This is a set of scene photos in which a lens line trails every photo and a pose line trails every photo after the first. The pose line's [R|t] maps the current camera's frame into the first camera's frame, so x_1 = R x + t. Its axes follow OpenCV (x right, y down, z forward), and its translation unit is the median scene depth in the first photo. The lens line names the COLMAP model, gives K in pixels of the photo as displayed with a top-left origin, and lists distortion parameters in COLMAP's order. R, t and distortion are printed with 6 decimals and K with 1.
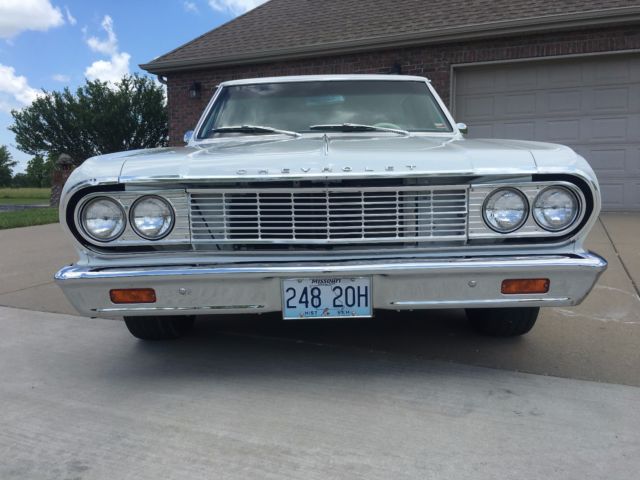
lens RADIAL K [[542.8, 0, 316.2], [0, 542.8, 237.2], [0, 0, 1]] dist [0.090710, -0.128705]
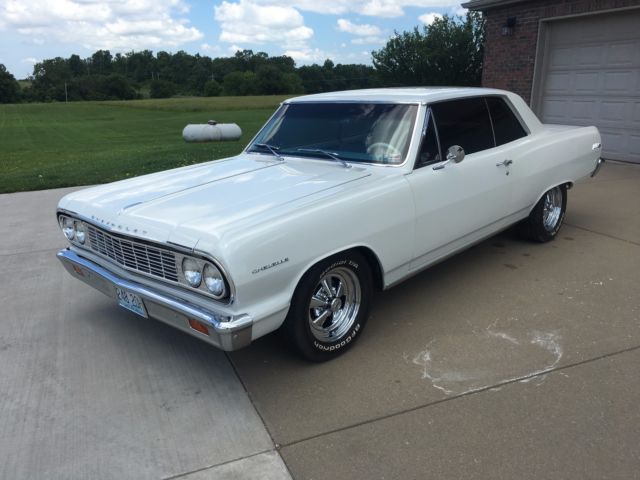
lens RADIAL K [[542.8, 0, 316.2], [0, 542.8, 237.2], [0, 0, 1]] dist [0.090710, -0.128705]
pose [[0.736220, 0.182858, -0.651569, 1.451409], [-0.074153, 0.978803, 0.190907, -0.421180], [0.672667, -0.092234, 0.734174, 0.186569]]
